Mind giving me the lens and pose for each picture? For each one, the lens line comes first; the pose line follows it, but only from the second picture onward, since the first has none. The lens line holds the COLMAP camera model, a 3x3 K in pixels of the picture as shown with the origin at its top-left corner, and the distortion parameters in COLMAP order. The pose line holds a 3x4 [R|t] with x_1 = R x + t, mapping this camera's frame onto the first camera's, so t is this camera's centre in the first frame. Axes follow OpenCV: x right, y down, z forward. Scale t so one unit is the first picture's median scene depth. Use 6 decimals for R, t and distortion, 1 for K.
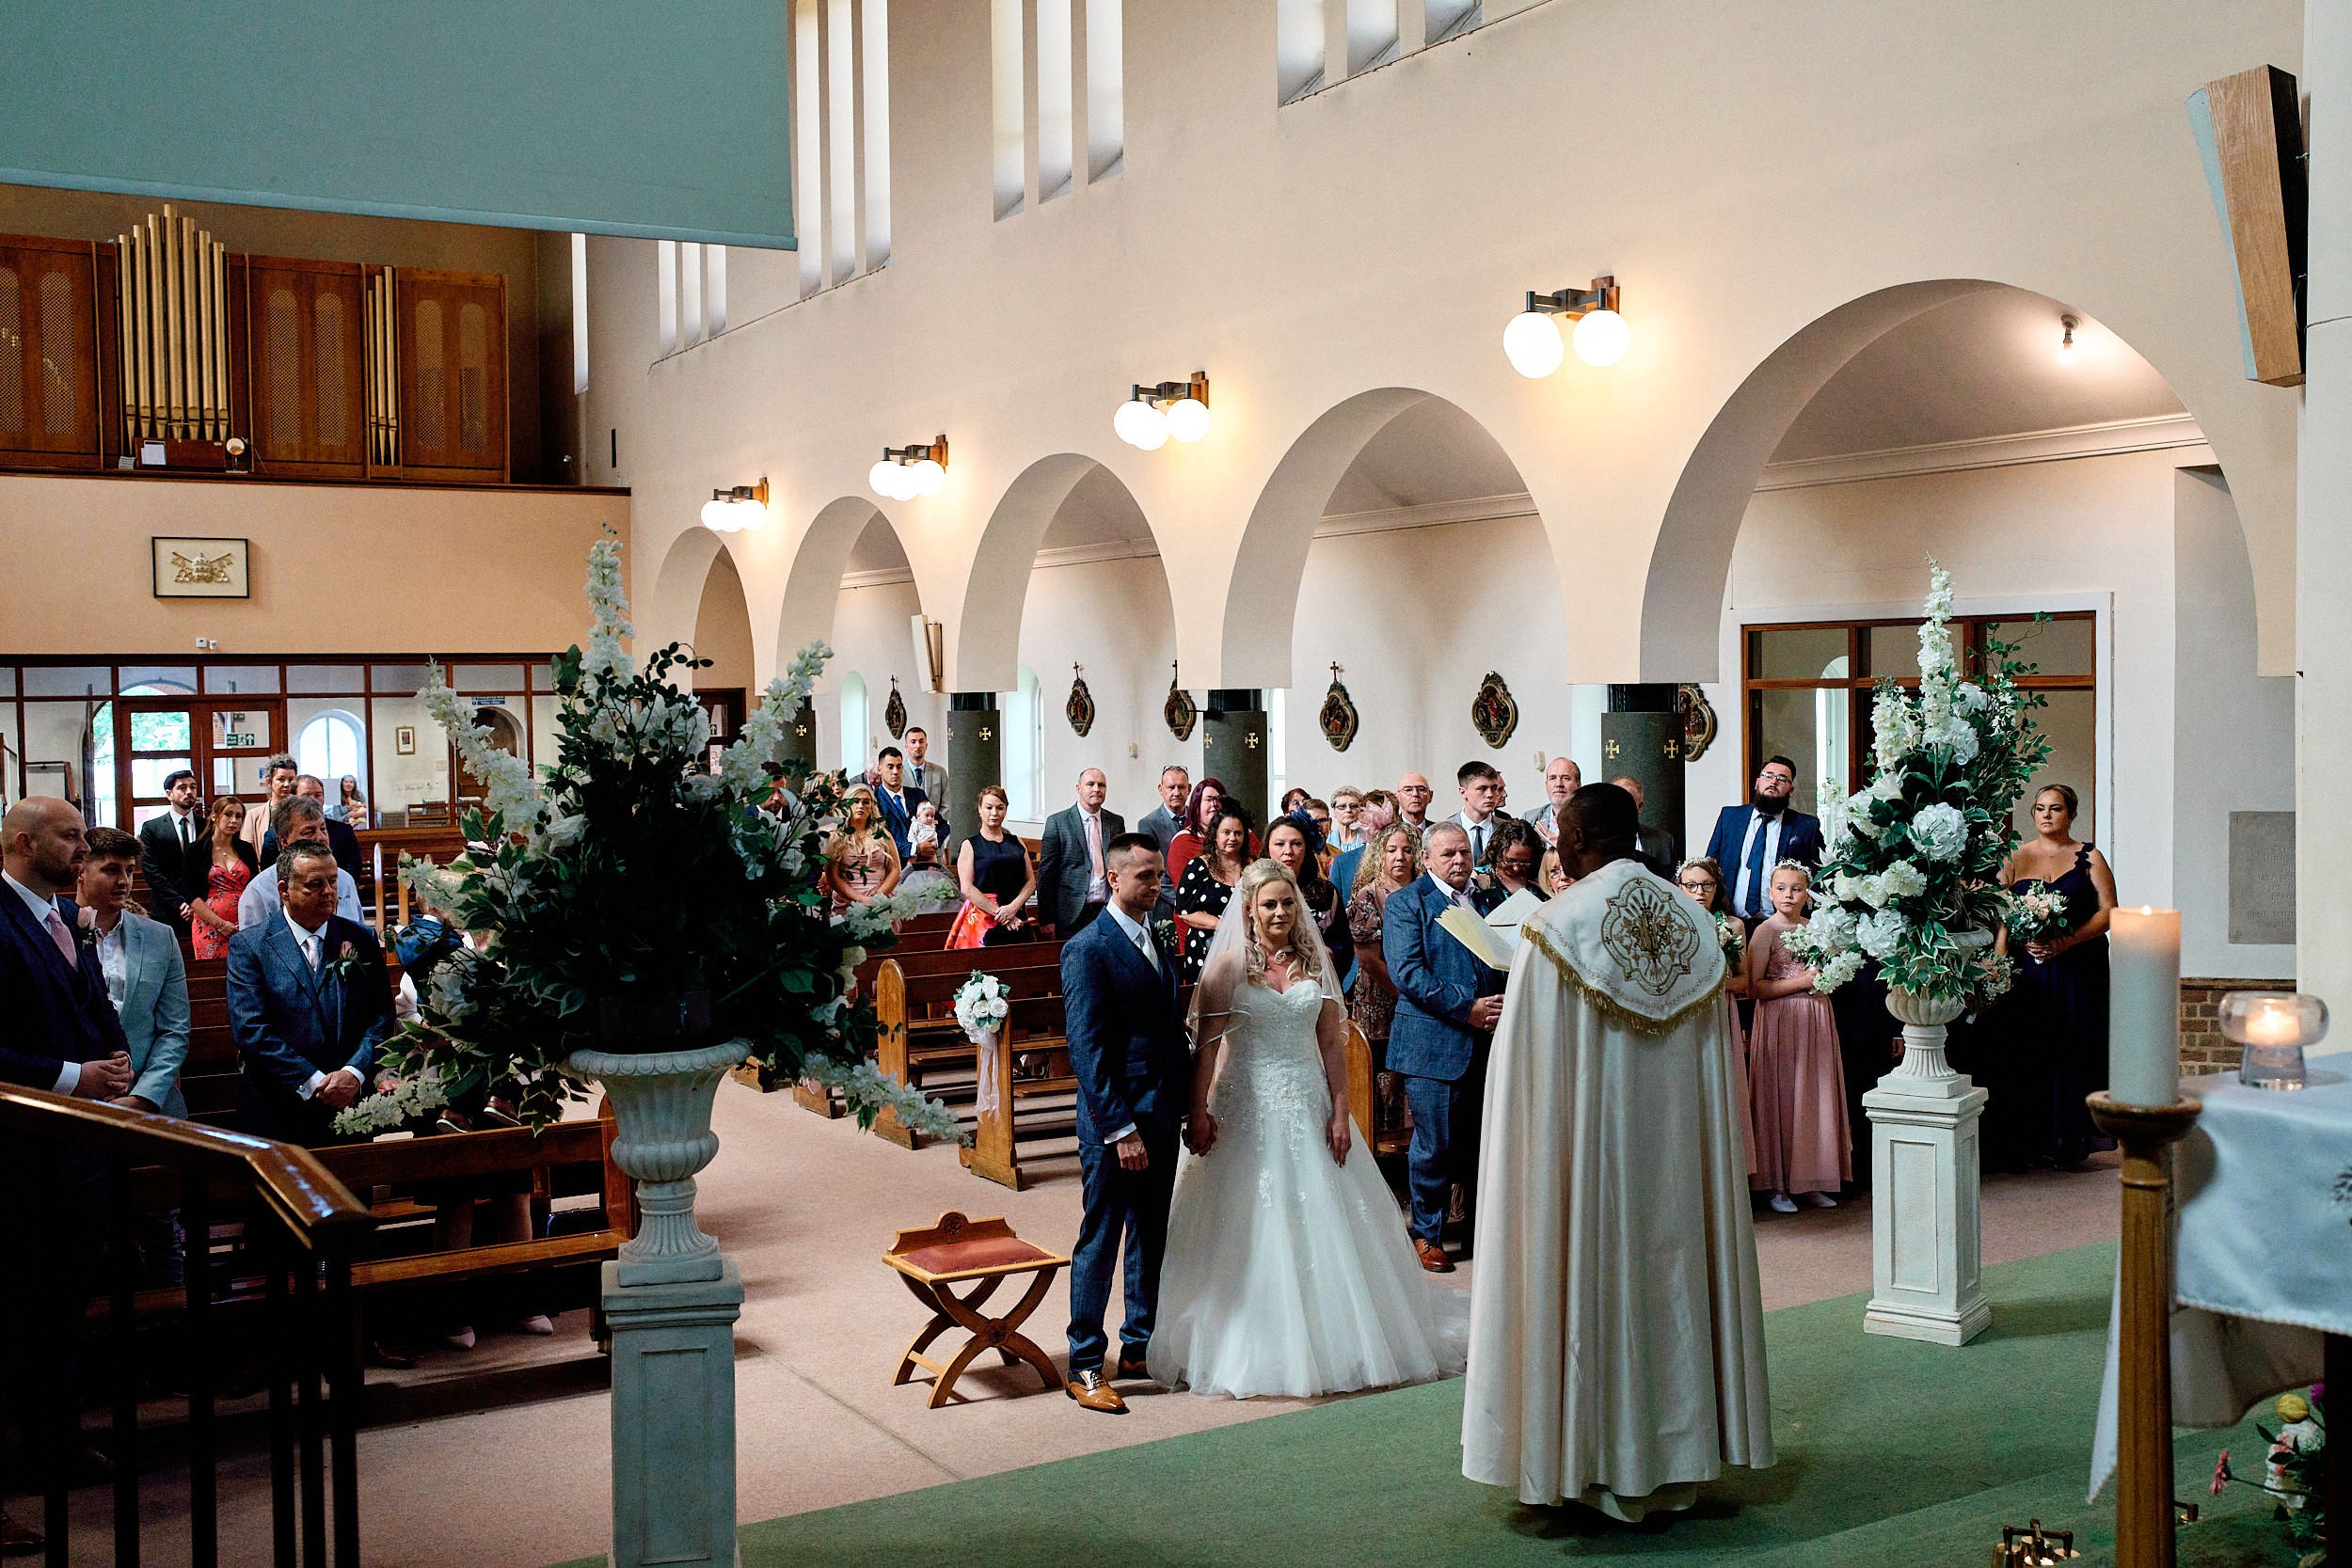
lens RADIAL K [[2288.3, 0, 1178.6], [0, 2288.3, 782.9], [0, 0, 1]] dist [-0.016912, 0.000000]
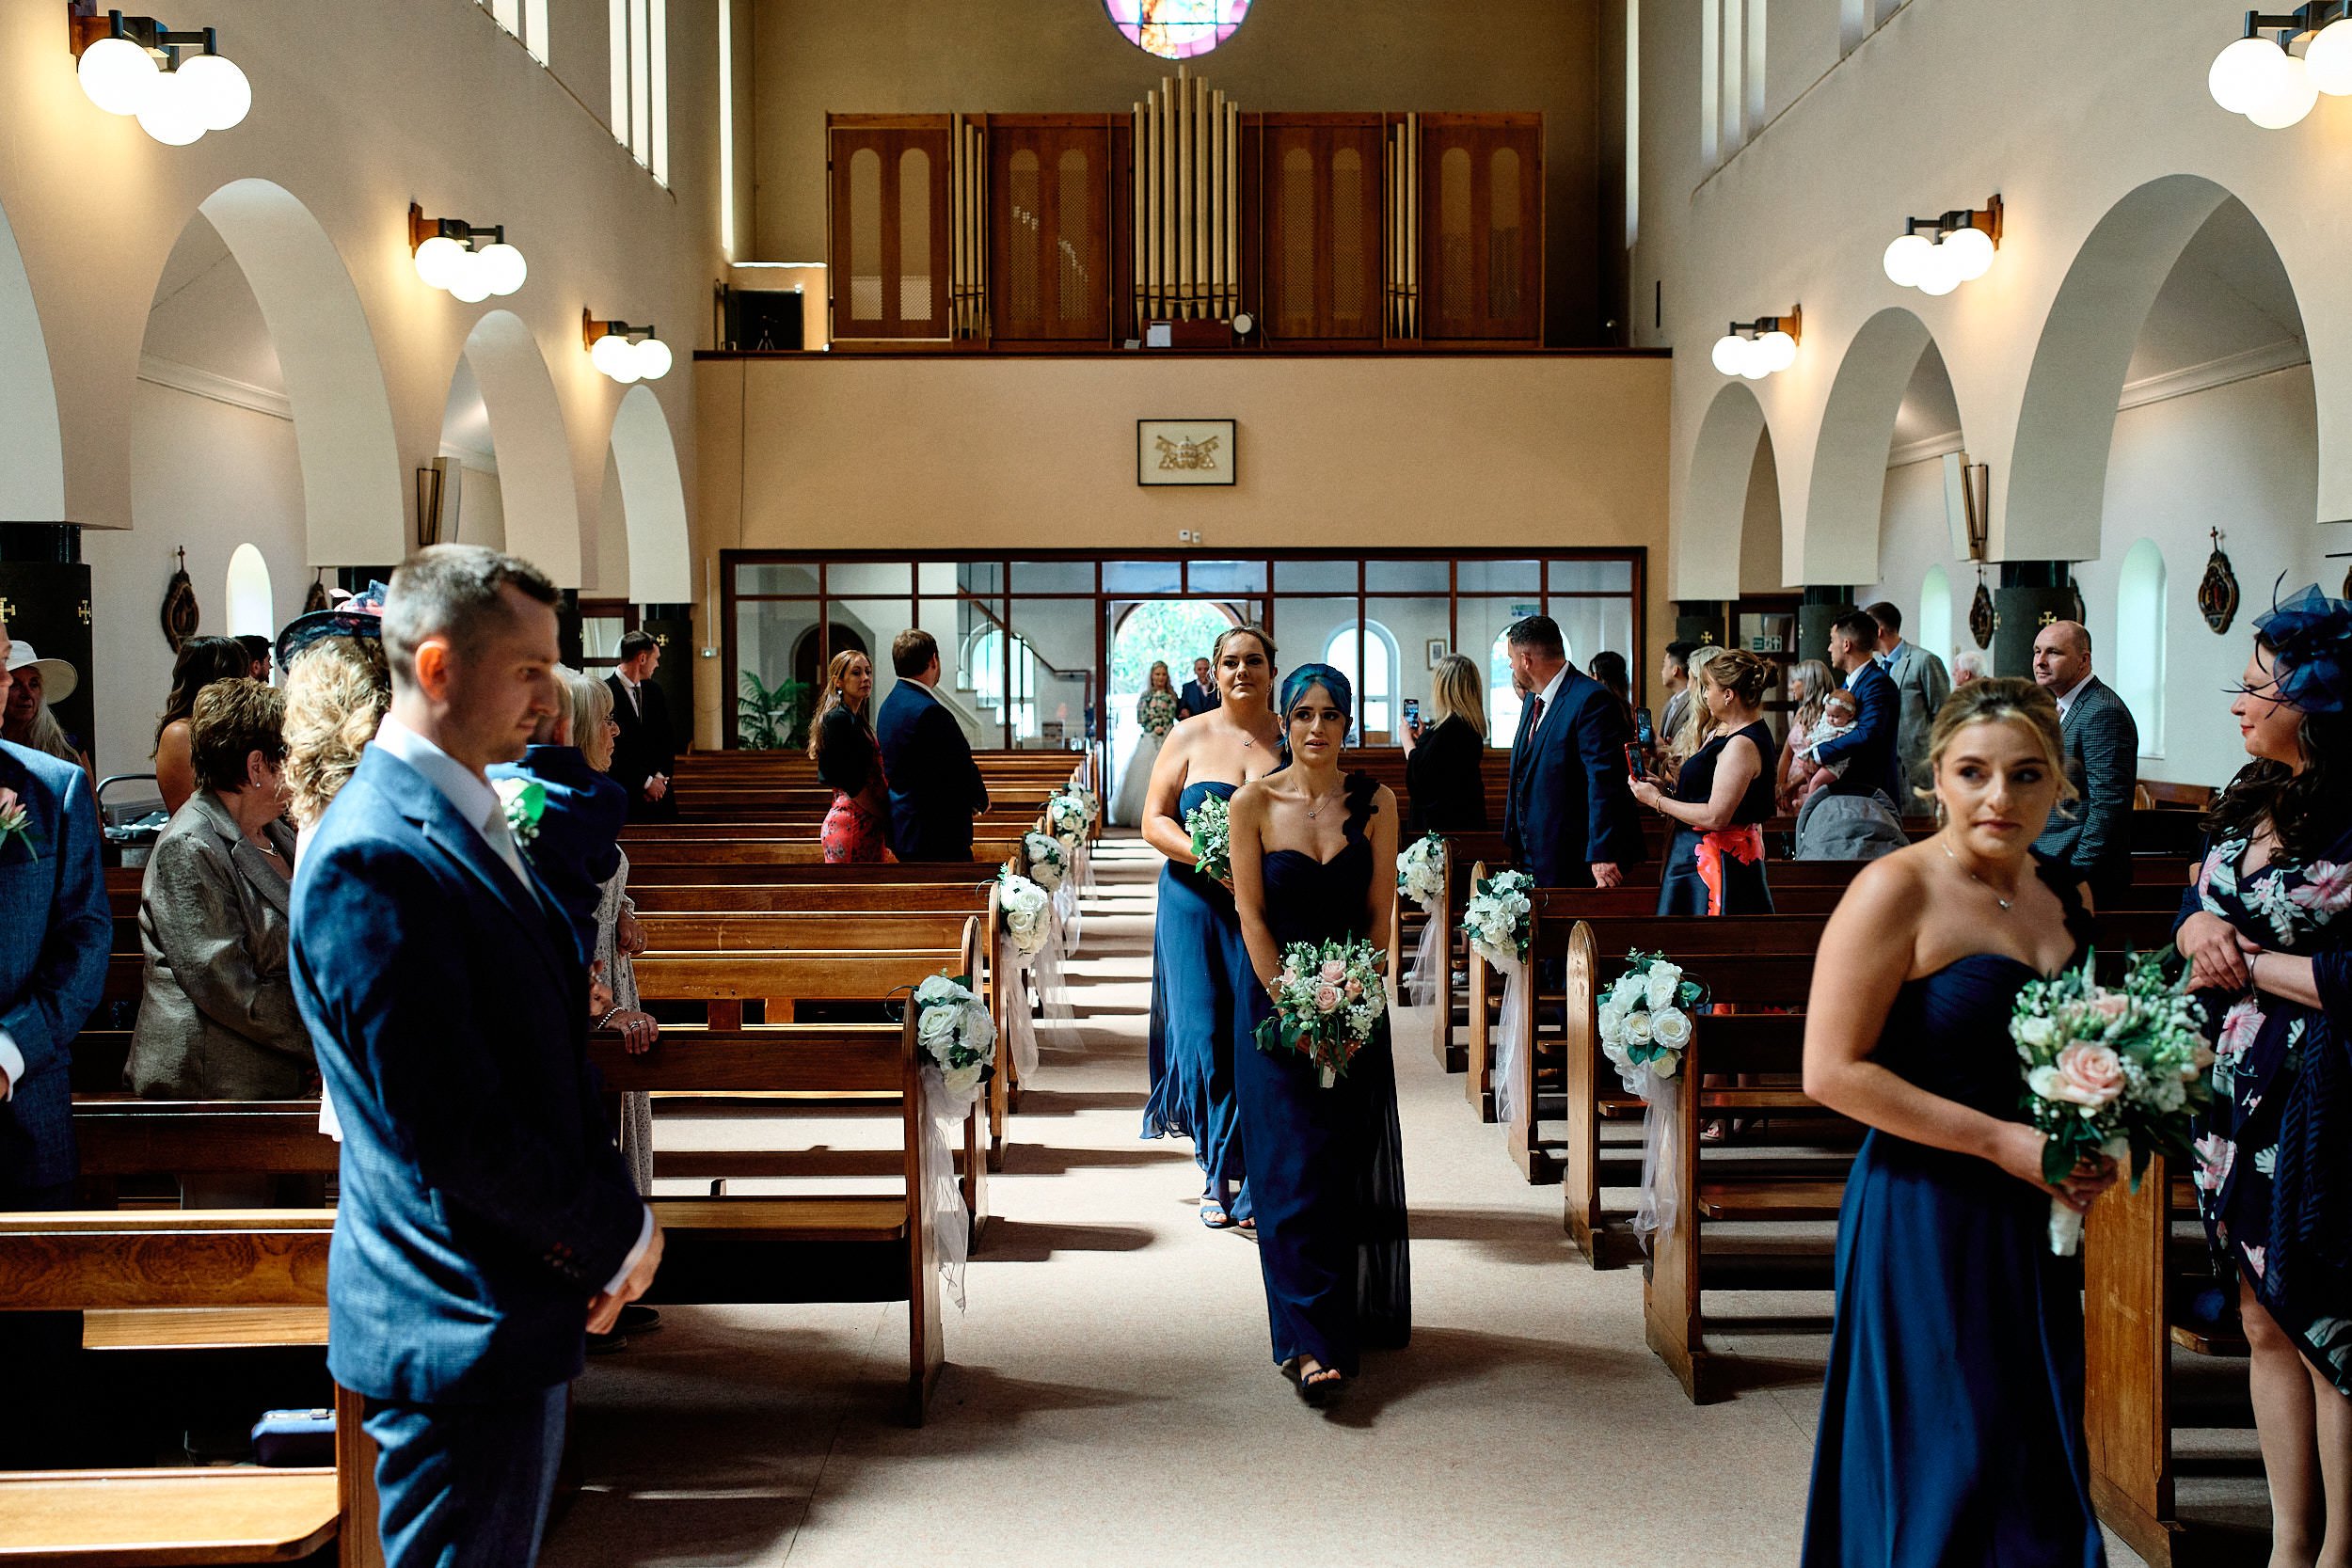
lens RADIAL K [[2288.3, 0, 1175.2], [0, 2288.3, 770.2], [0, 0, 1]] dist [-0.016912, 0.000000]
pose [[0.864941, 0.033109, -0.500780, 0.026987], [-0.026882, 0.999446, 0.019648, 0.013700], [0.501153, -0.003533, 0.865351, 0.196995]]
